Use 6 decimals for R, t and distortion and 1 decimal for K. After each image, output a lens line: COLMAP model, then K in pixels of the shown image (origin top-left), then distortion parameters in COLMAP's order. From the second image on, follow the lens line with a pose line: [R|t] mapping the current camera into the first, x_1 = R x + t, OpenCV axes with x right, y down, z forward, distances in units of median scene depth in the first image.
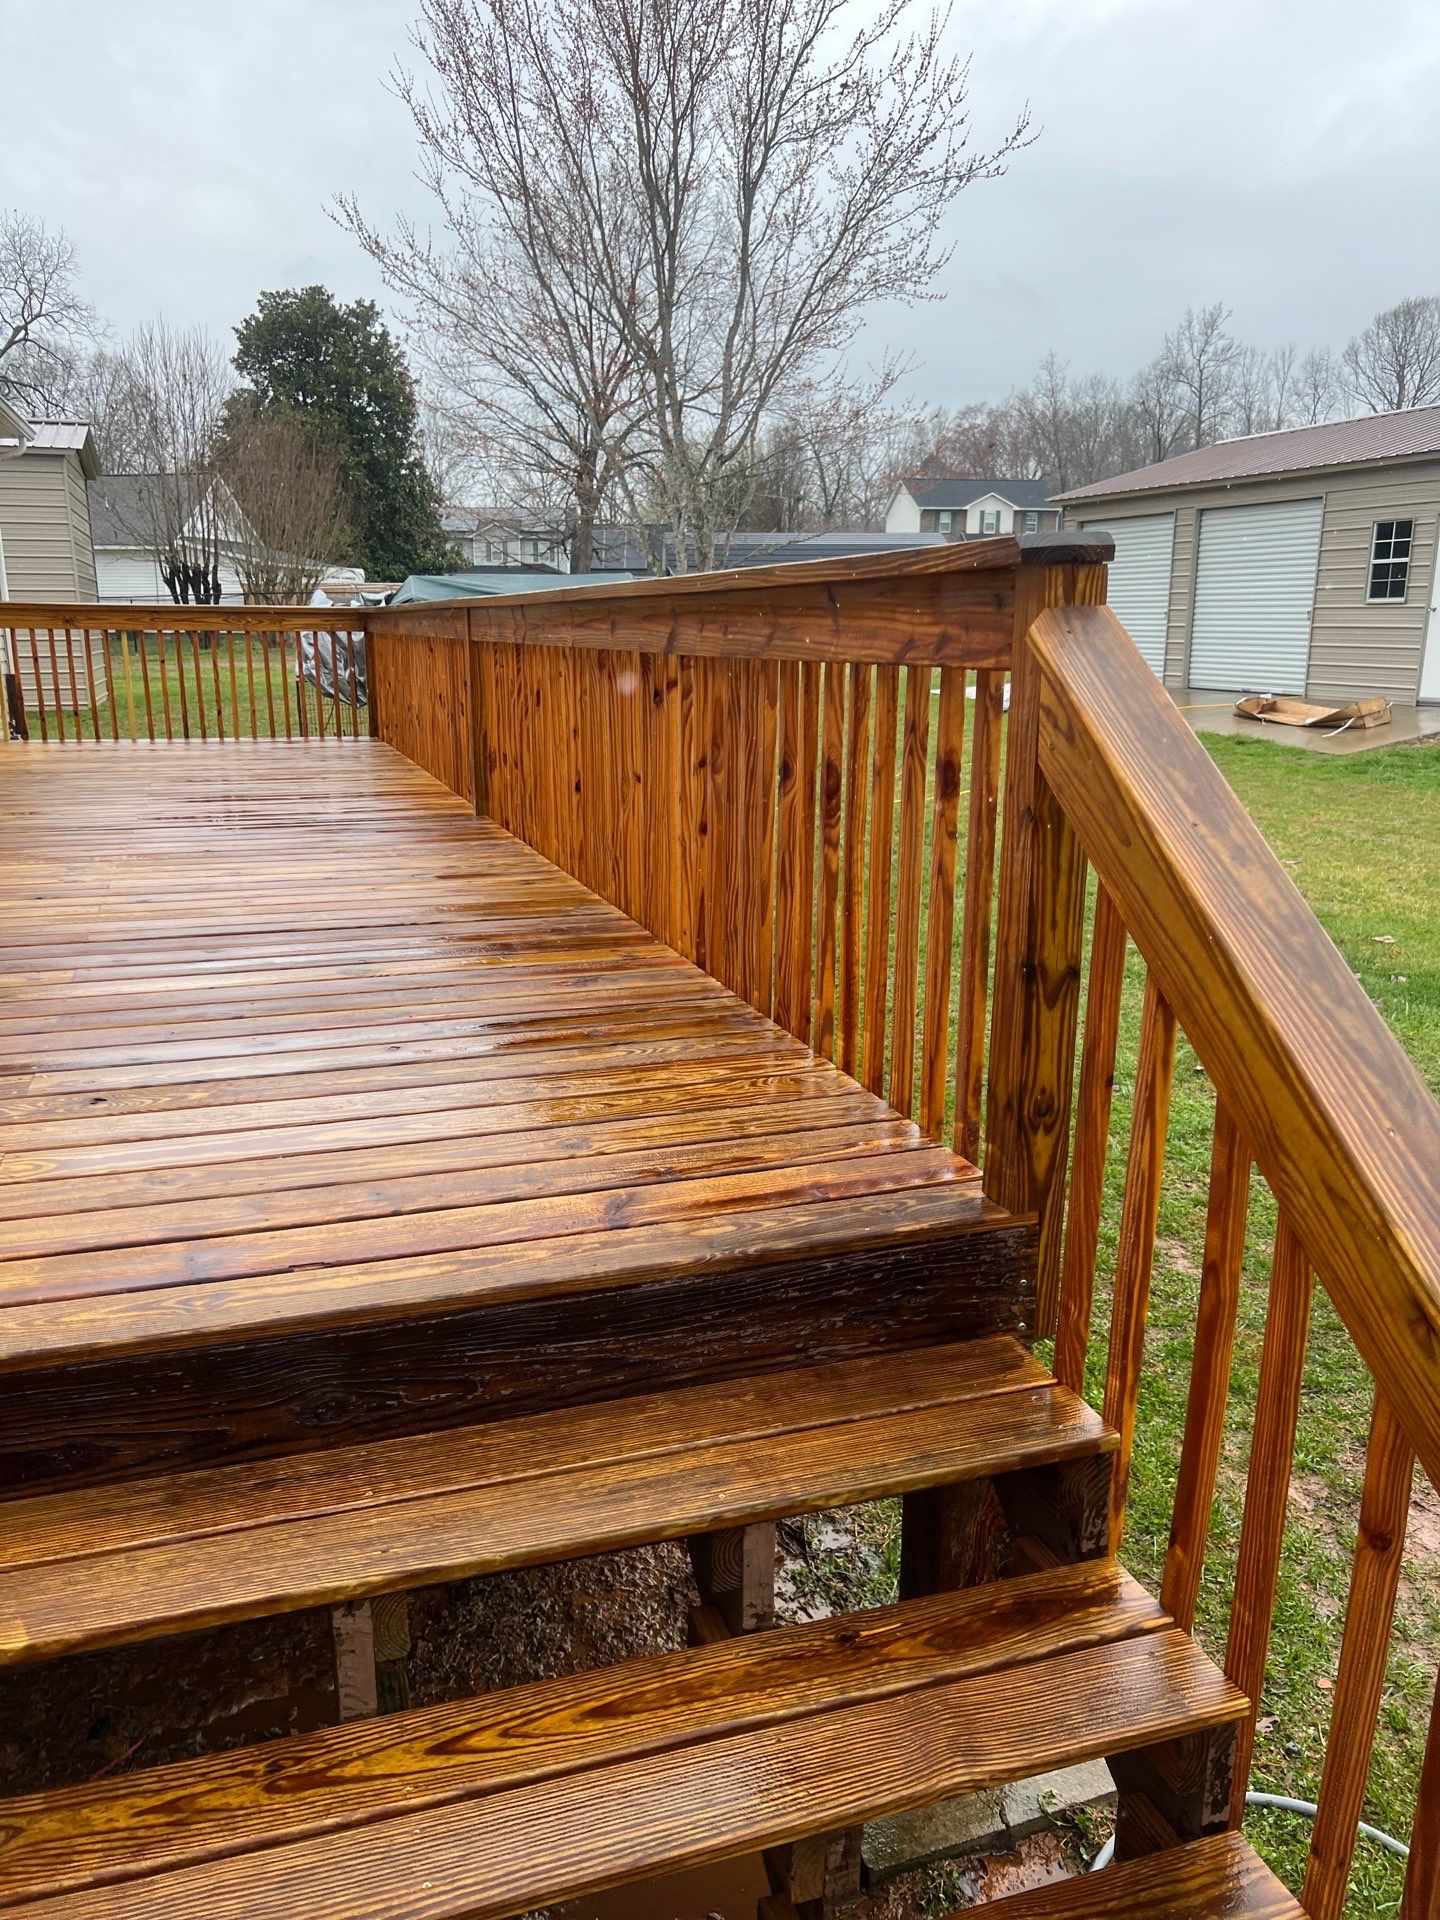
lens RADIAL K [[1424.3, 0, 705.6], [0, 1424.3, 987.2], [0, 0, 1]] dist [0.065356, -0.069616]
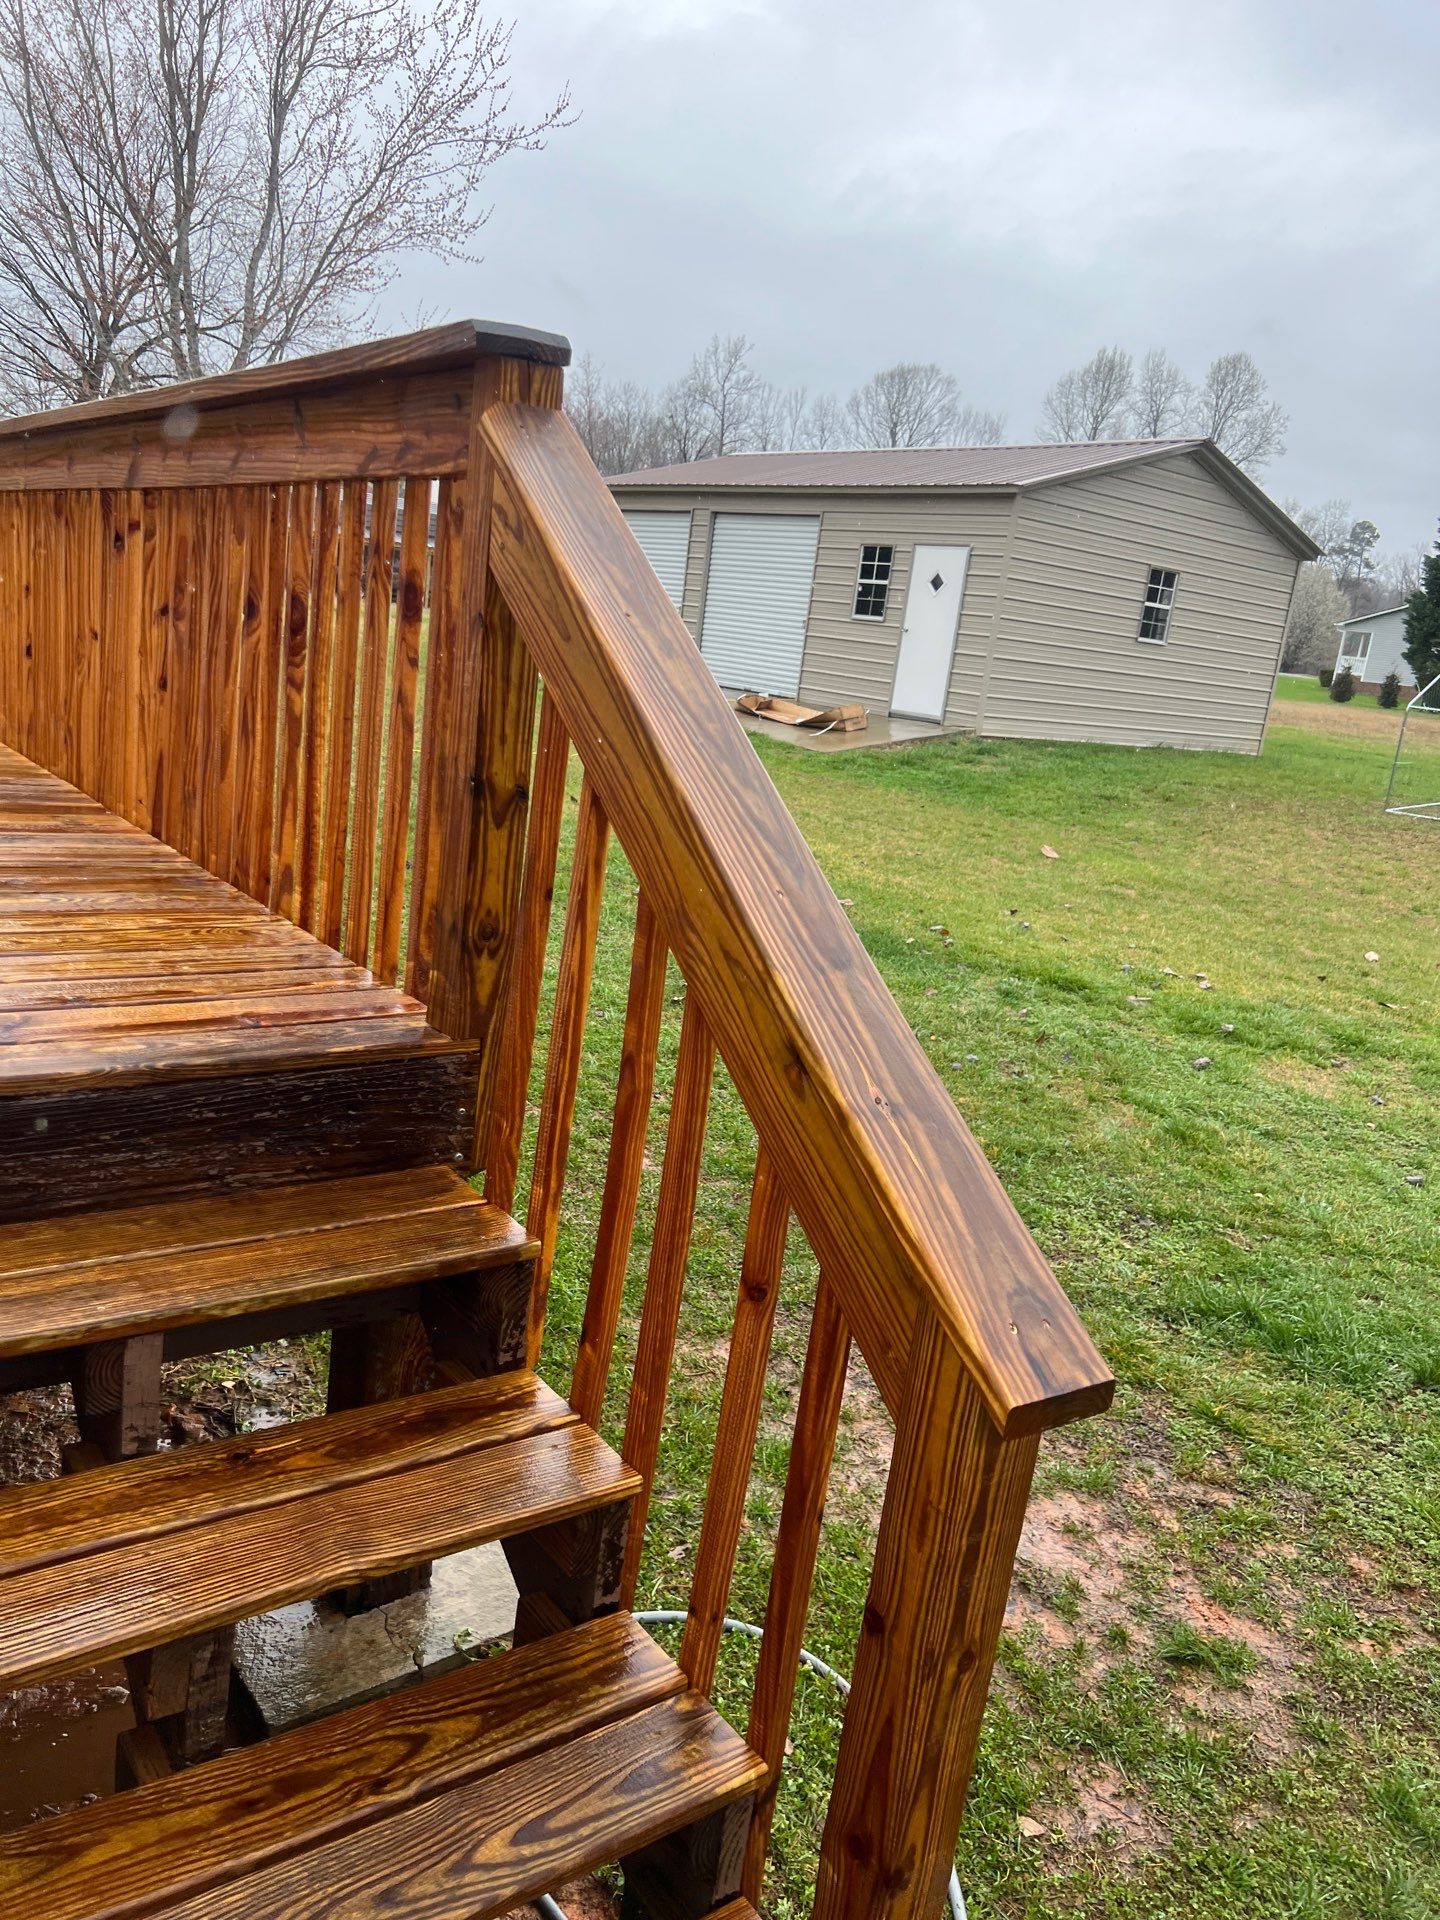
lens RADIAL K [[1424.3, 0, 685.3], [0, 1424.3, 986.6], [0, 0, 1]] dist [0.065356, -0.069616]
pose [[0.948509, 0.038216, 0.314435, 0.039694], [-0.041726, 0.999119, 0.004435, 0.077731], [-0.313989, -0.017327, 0.949269, 0.014720]]
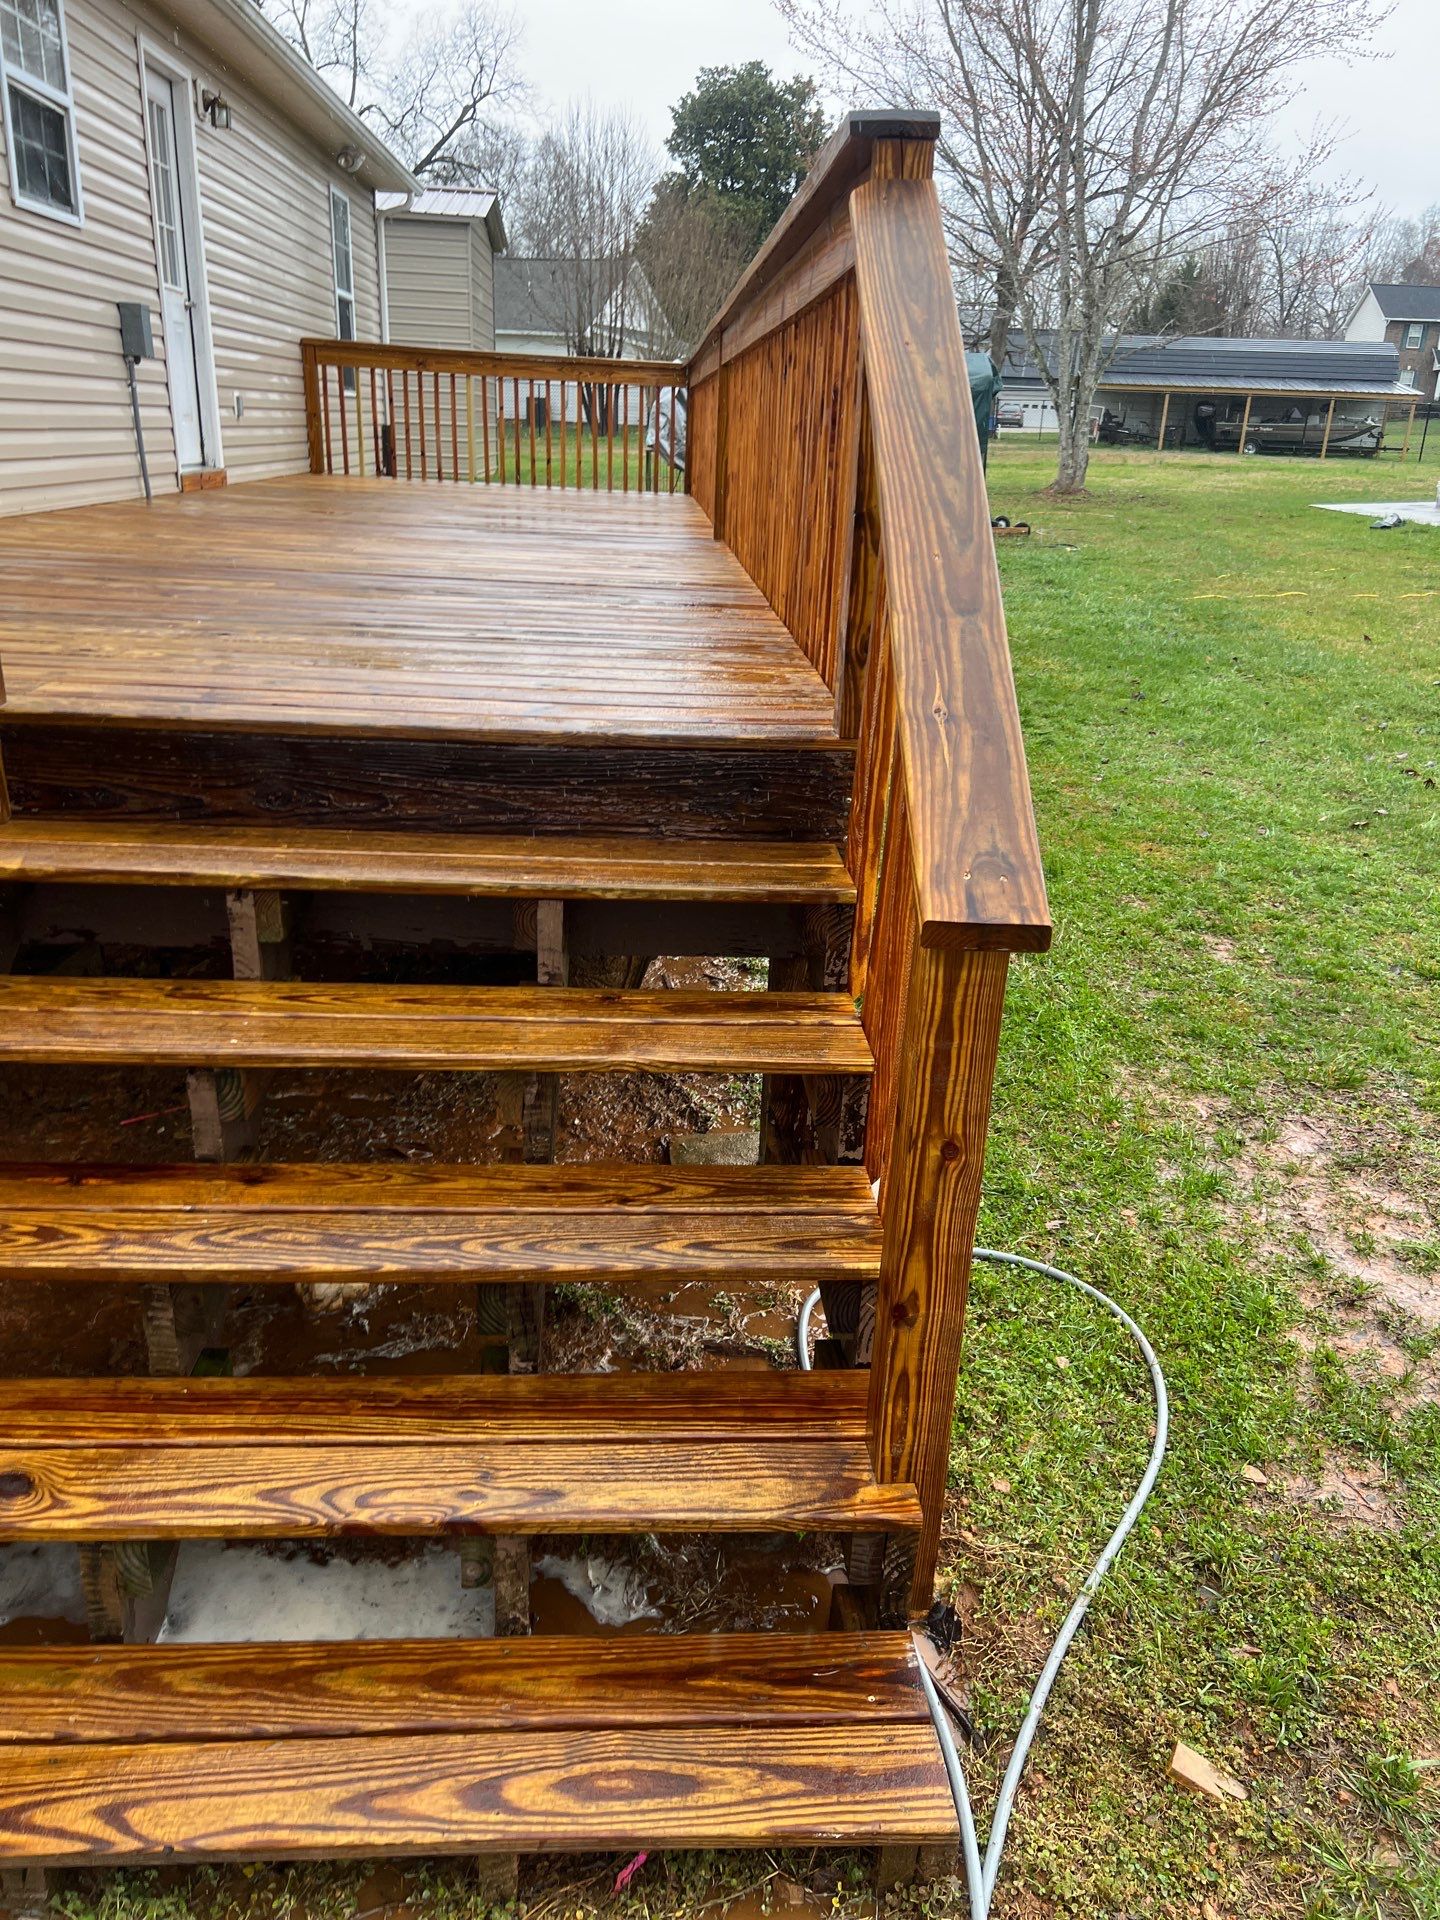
lens RADIAL K [[1424.3, 0, 760.6], [0, 1424.3, 986.6], [0, 0, 1]] dist [0.065356, -0.069616]
pose [[0.970221, 0.127210, -0.206127, 0.298608], [-0.102770, 0.986787, 0.125262, 0.155908], [0.219338, -0.100348, 0.970475, -0.144848]]
